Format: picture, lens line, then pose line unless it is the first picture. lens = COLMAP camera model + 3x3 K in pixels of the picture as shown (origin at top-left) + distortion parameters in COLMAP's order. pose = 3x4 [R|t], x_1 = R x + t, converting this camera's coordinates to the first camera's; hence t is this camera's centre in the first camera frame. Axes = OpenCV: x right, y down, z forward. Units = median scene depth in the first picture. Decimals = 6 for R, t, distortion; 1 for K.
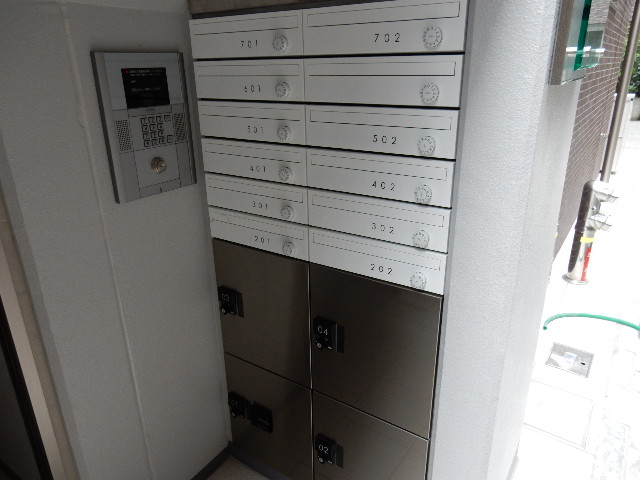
lens RADIAL K [[466.9, 0, 320.0], [0, 466.9, 240.0], [0, 0, 1]] dist [-0.007660, -0.000838]
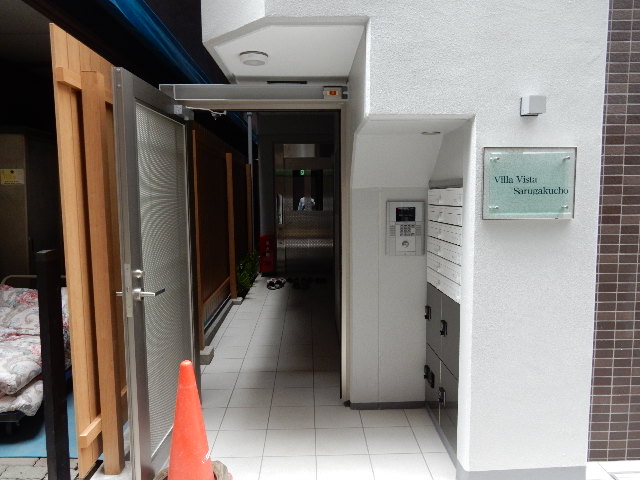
lens RADIAL K [[466.9, 0, 320.0], [0, 466.9, 240.0], [0, 0, 1]] dist [-0.007660, -0.000838]
pose [[0.584948, 0.093028, -0.805718, 1.403771], [-0.295320, 0.949638, -0.104756, 0.216005], [0.755395, 0.299222, 0.582962, -0.810123]]
